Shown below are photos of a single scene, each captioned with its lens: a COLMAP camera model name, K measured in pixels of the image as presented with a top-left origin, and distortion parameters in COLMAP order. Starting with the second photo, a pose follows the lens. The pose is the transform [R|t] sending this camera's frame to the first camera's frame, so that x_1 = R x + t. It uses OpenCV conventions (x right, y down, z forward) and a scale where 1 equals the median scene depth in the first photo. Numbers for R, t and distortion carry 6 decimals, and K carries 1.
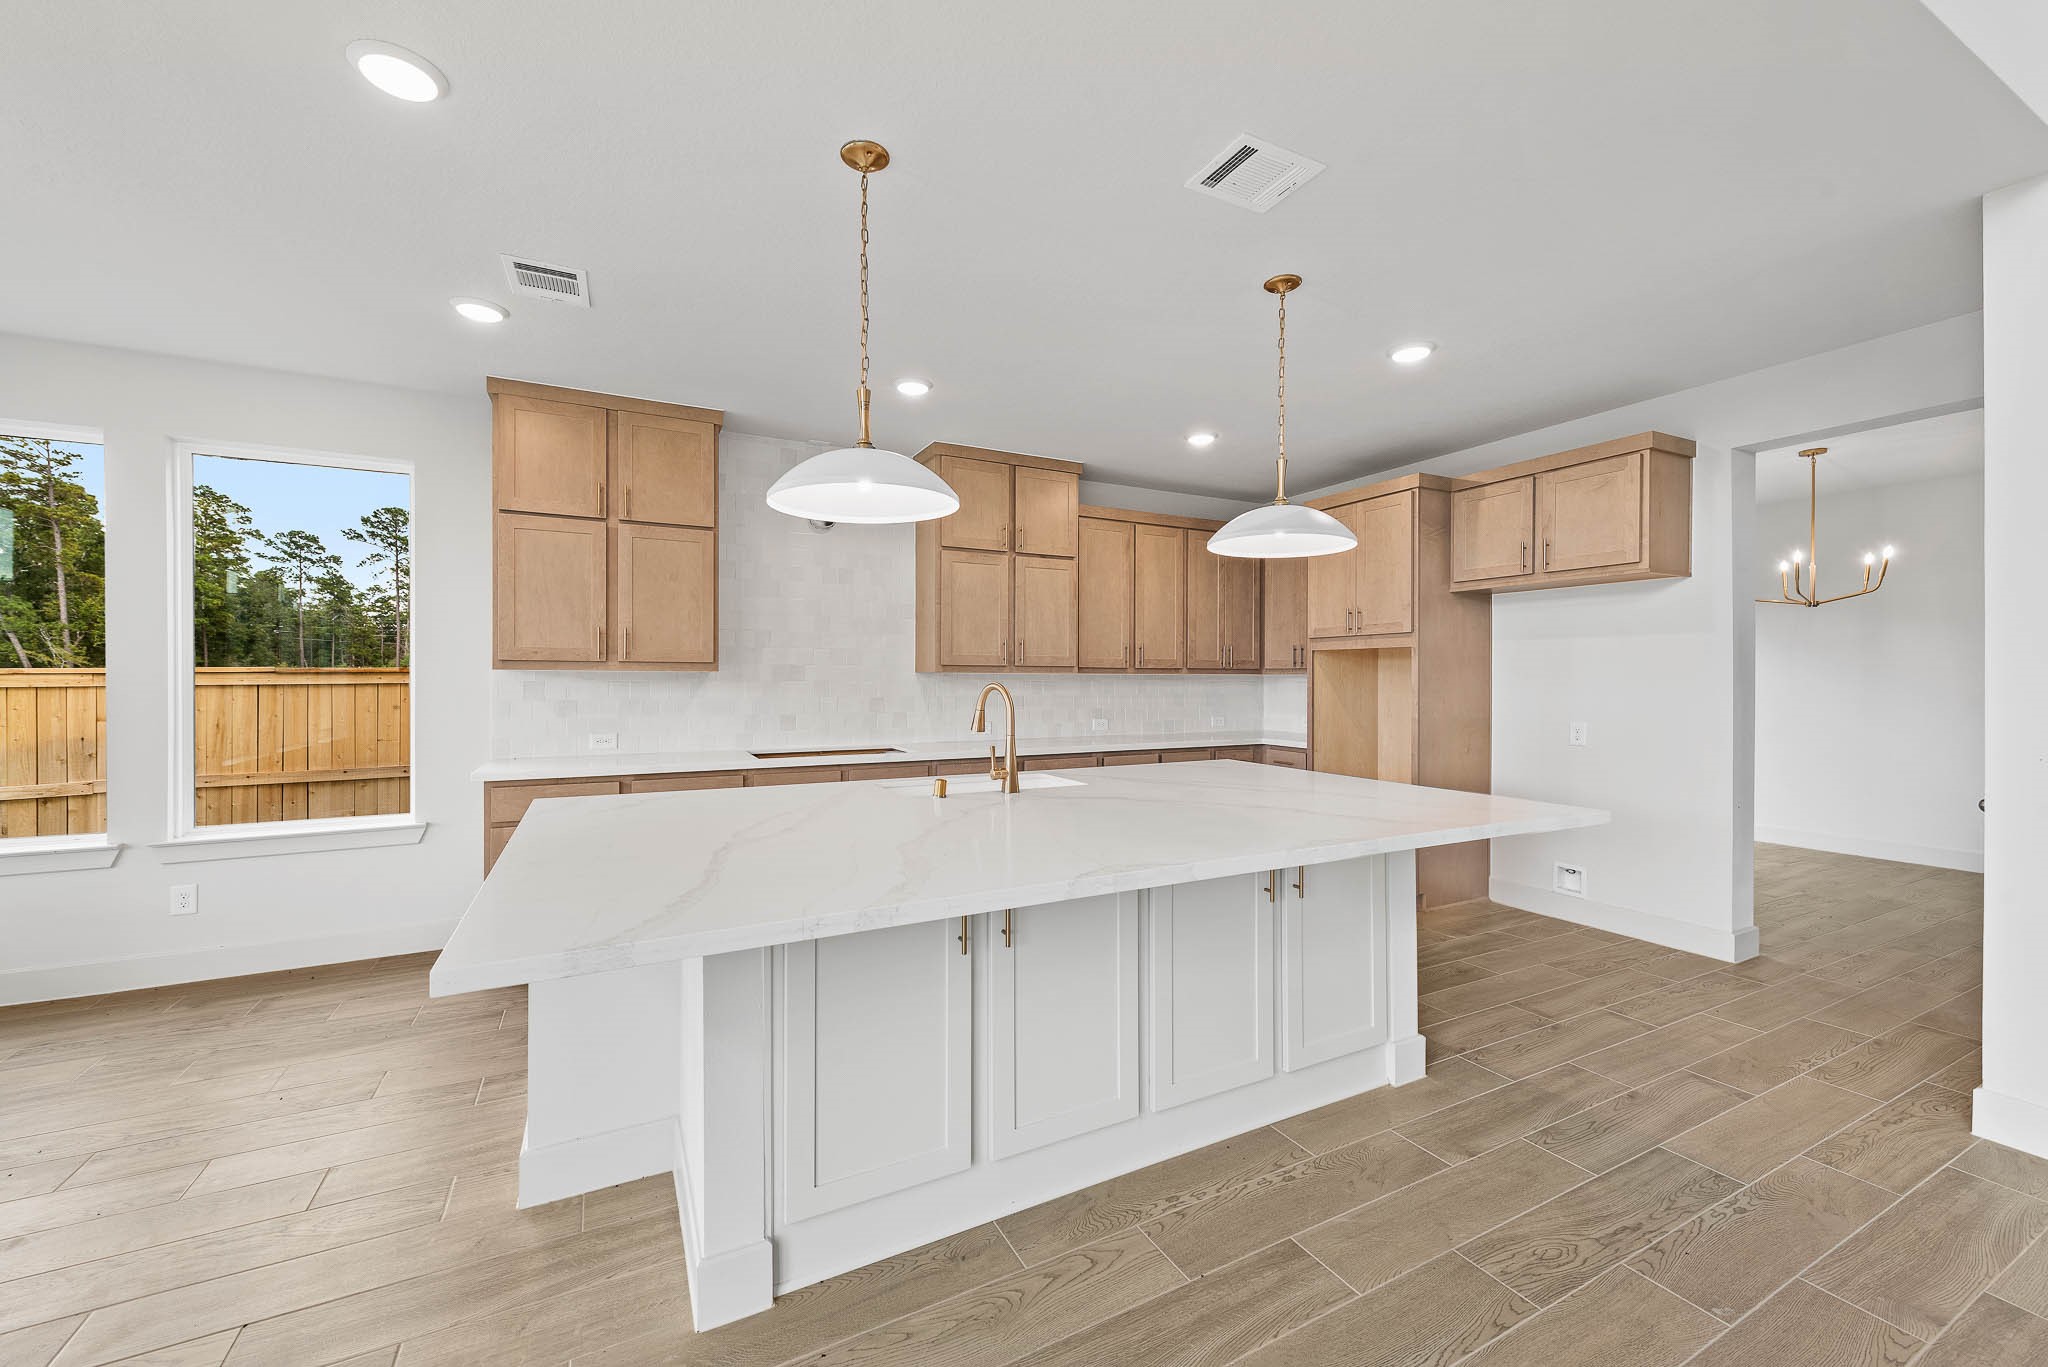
lens RADIAL K [[797.2, 0, 1017.9], [0, 797.2, 681.6], [0, 0, 1]] dist [0.003601, -0.000215]
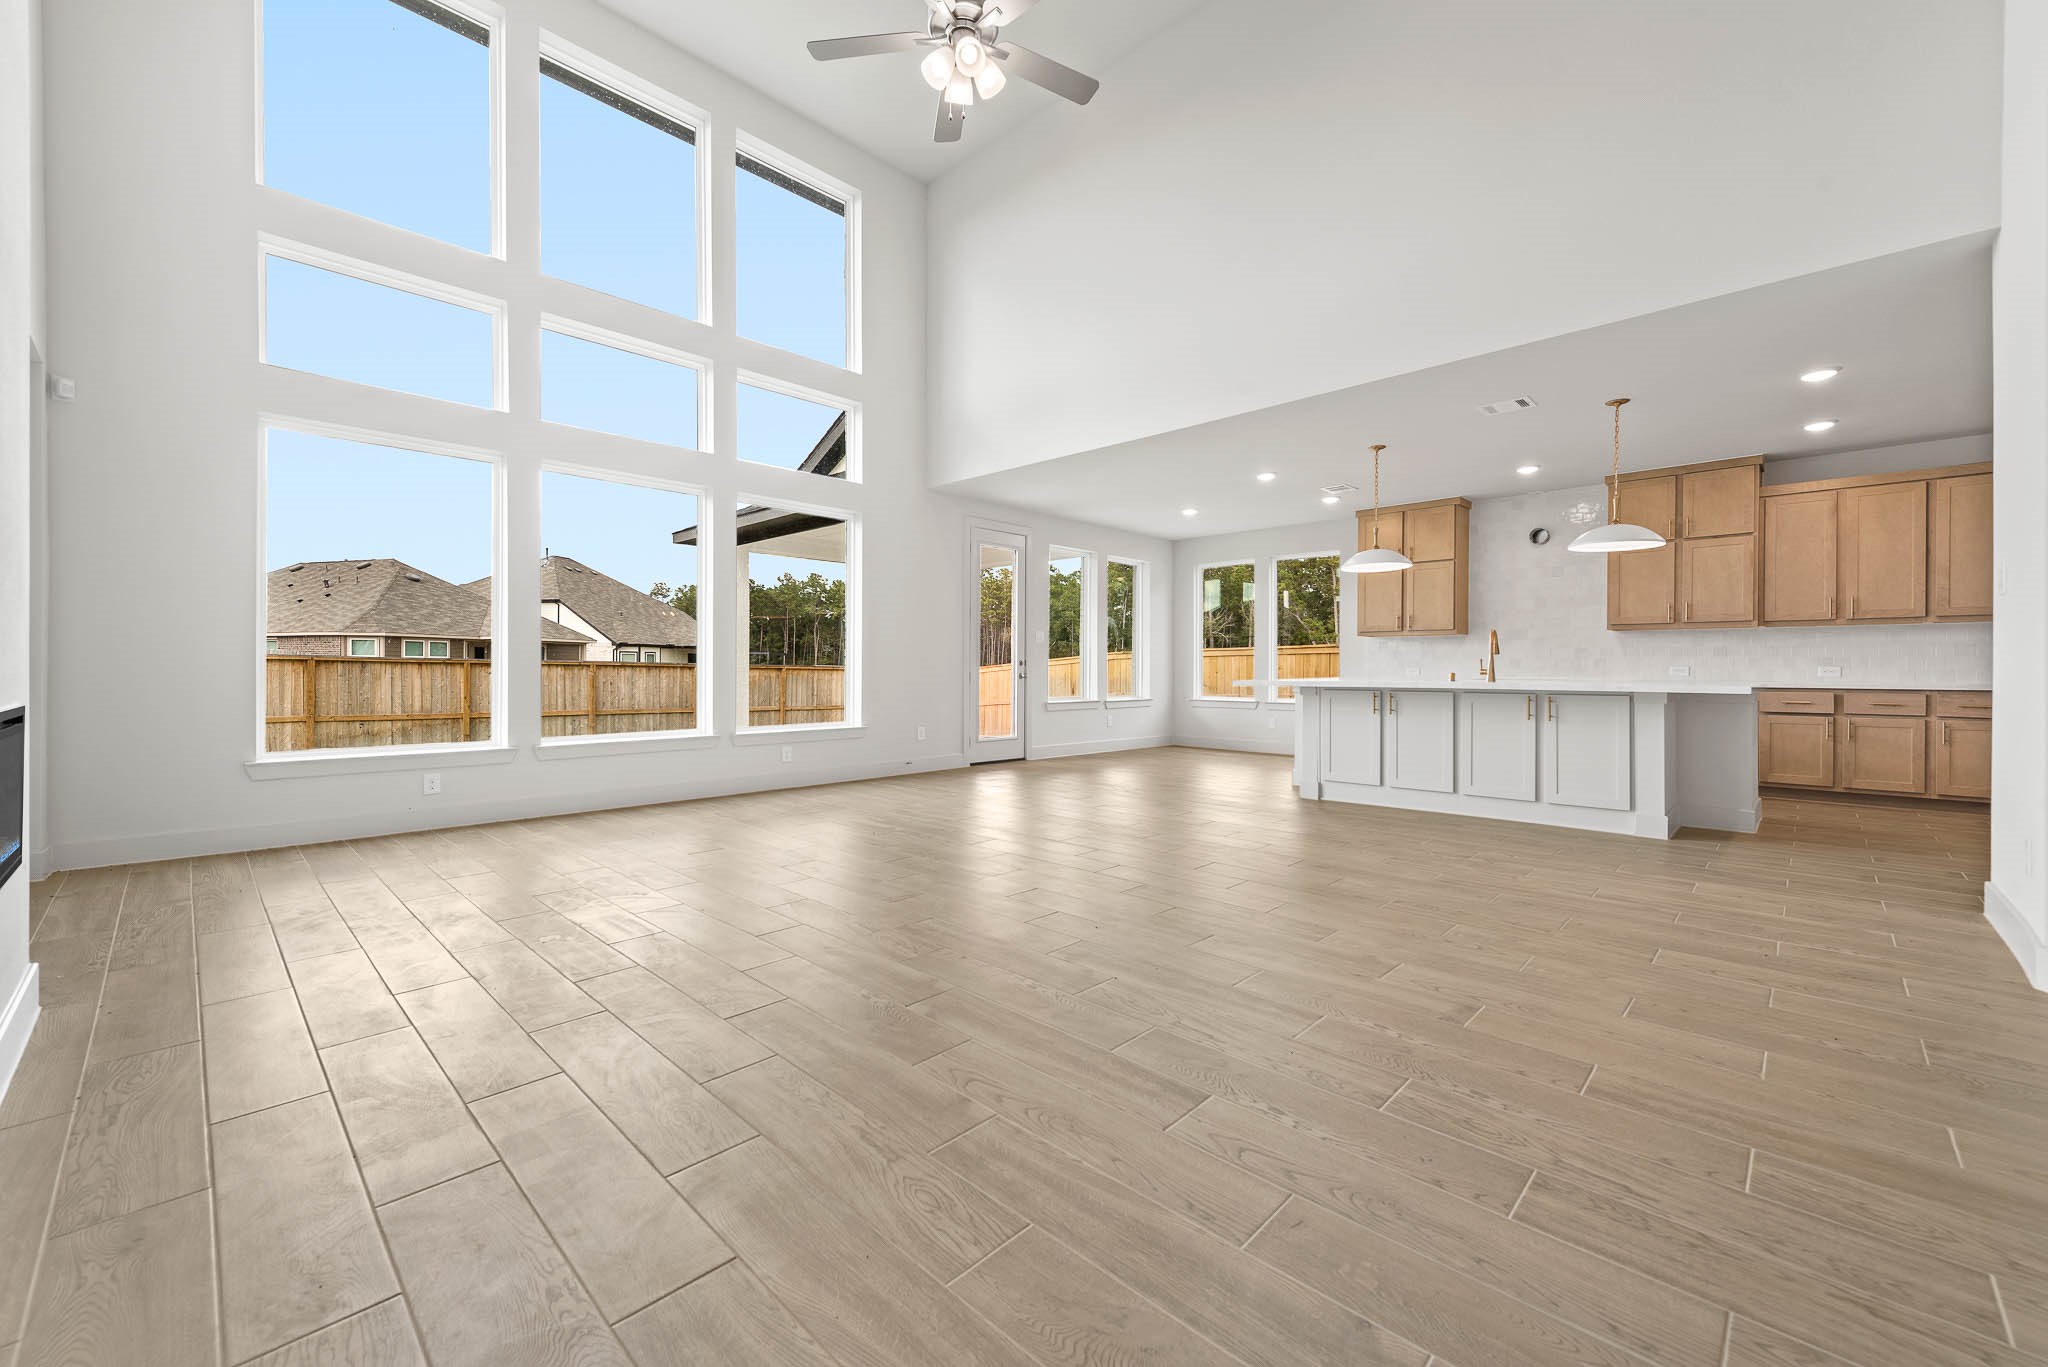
lens RADIAL K [[799.2, 0, 1026.4], [0, 799.2, 671.8], [0, 0, 1]] dist [0.001487, -0.000137]
pose [[0.313489, 0.001638, -0.949591, 1.117624], [-0.007422, 0.999972, -0.000725, 0.087029], [0.949563, 0.007275, 0.313492, -0.573675]]
